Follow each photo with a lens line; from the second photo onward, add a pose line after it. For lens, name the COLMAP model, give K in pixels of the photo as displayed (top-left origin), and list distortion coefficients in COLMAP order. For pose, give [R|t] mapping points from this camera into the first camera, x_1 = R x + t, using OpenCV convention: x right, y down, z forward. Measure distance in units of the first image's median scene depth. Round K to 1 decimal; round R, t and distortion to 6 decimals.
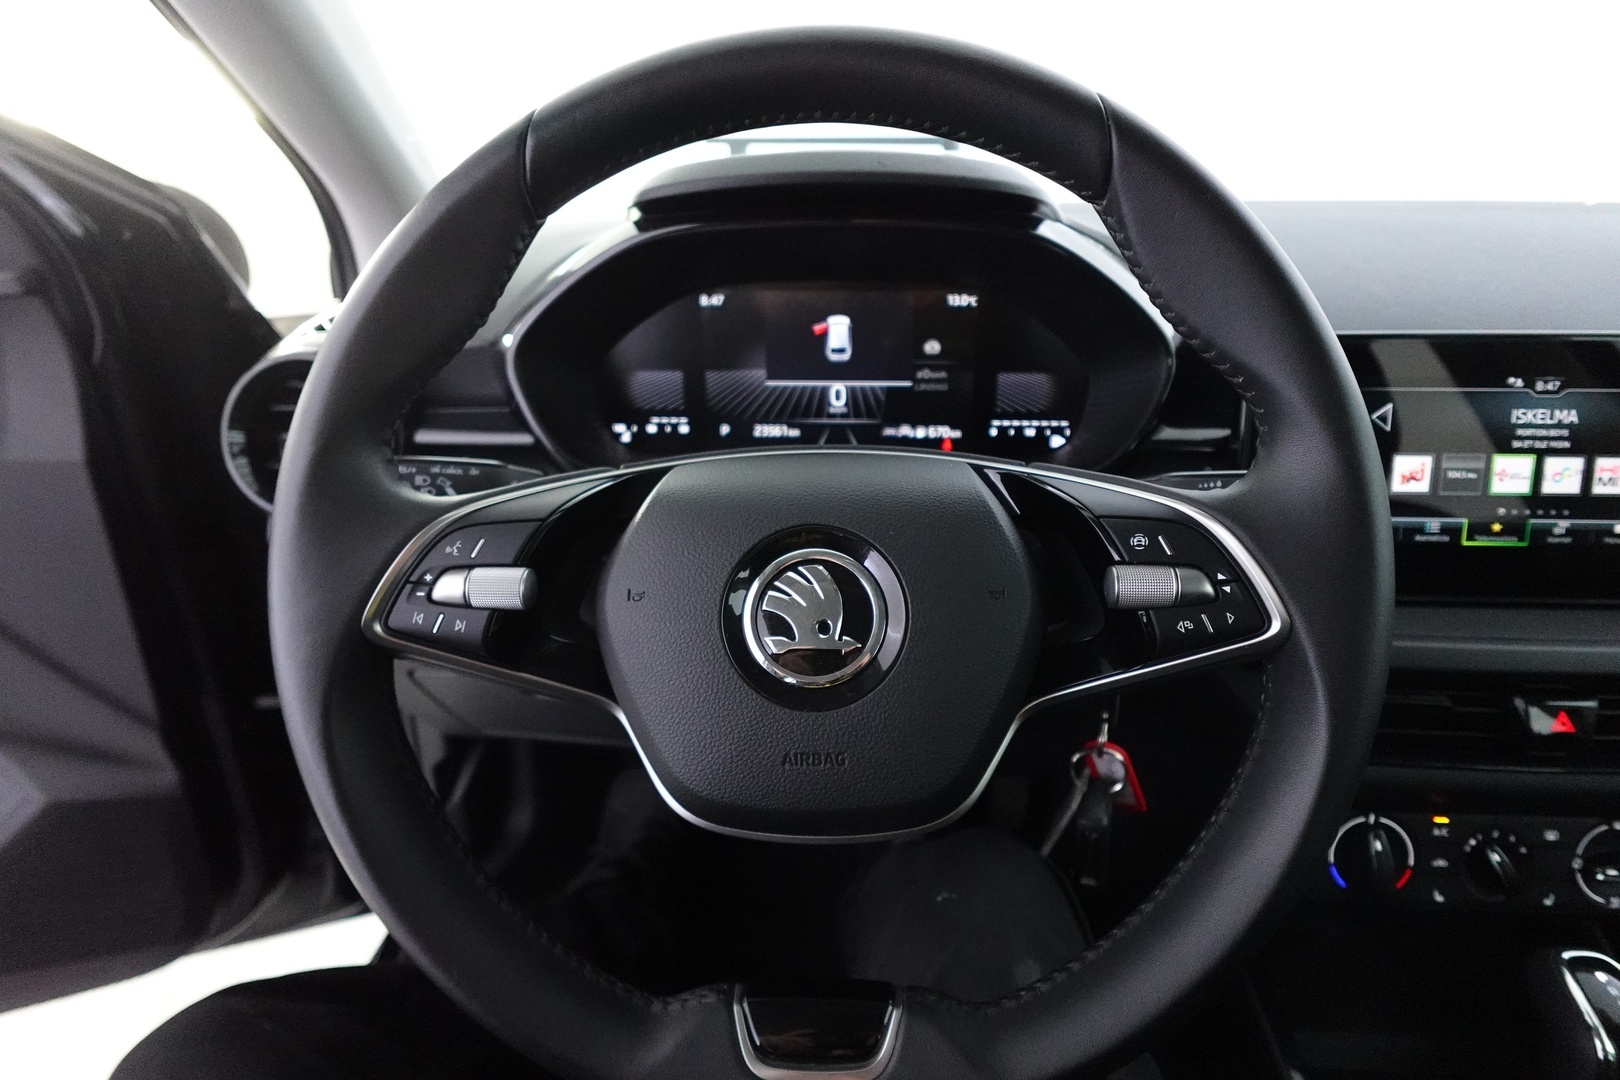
lens RADIAL K [[916.4, 0, 816.7], [0, 916.4, 544.9], [0, 0, 1]] dist [-0.008403, 0.001522]
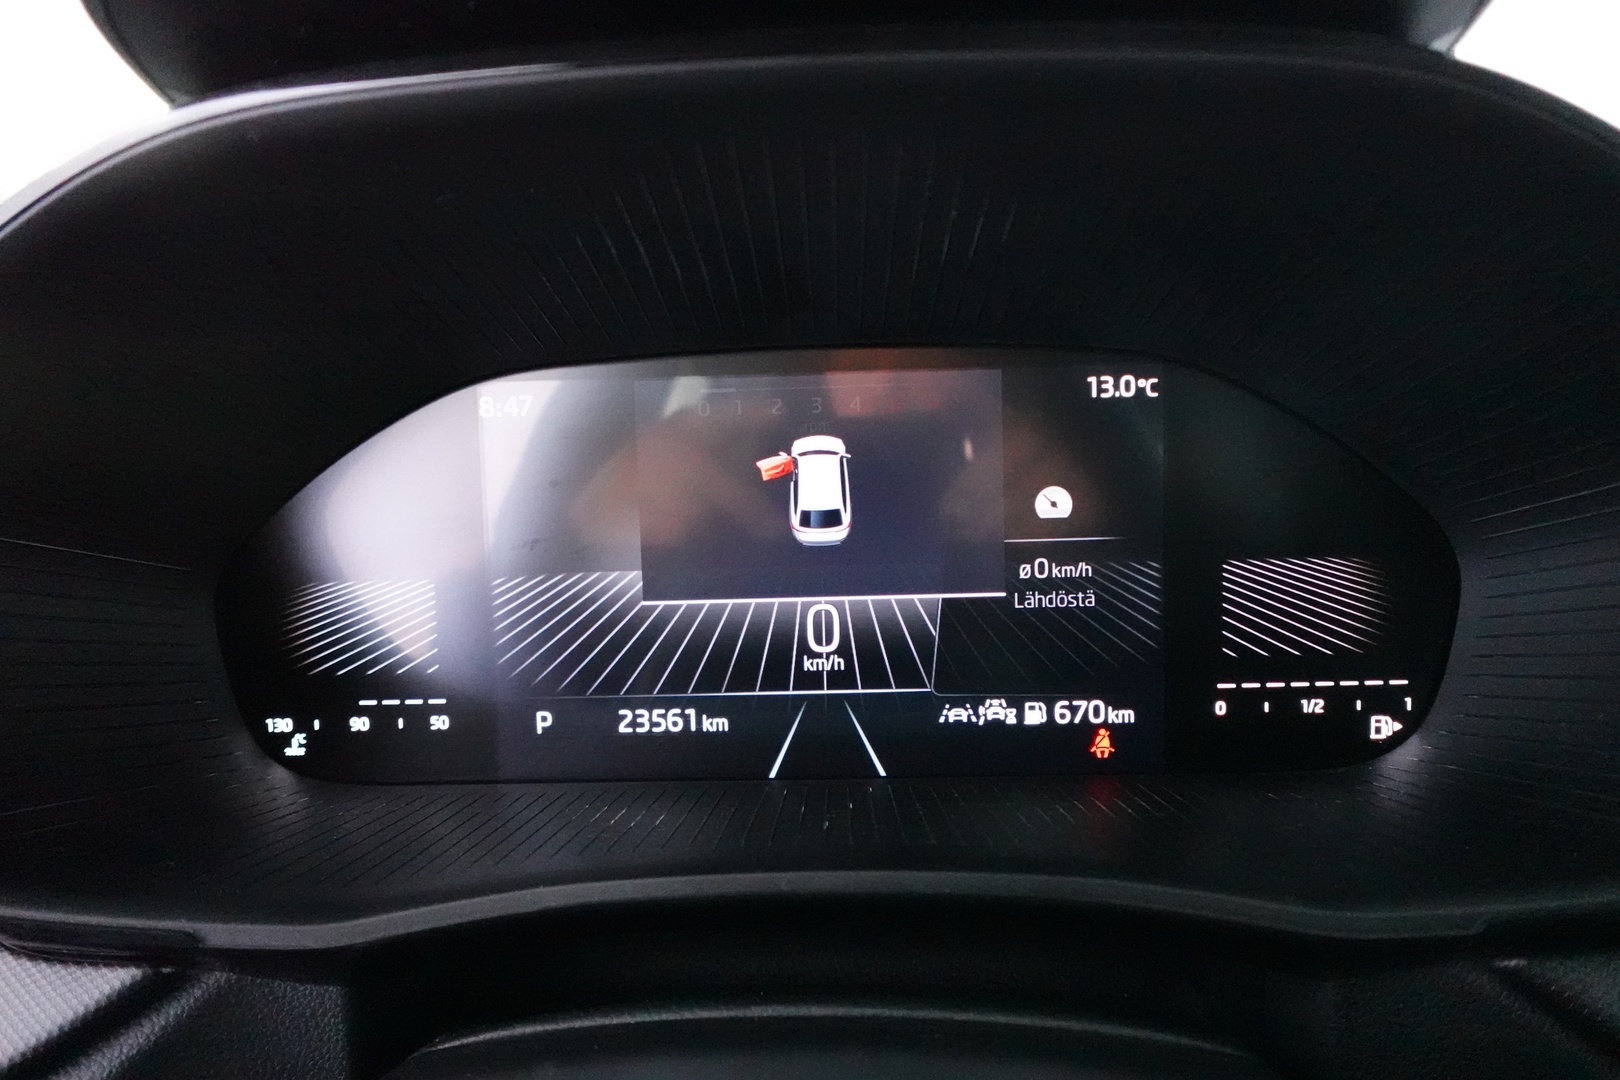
lens RADIAL K [[916.4, 0, 807.4], [0, 916.4, 535.4], [0, 0, 1]] dist [-0.008403, 0.001522]
pose [[0.999351, -0.032652, 0.015212, 0.012087], [0.034650, 0.986794, -0.158231, -0.140724], [-0.009844, 0.158655, 0.987285, 0.601975]]
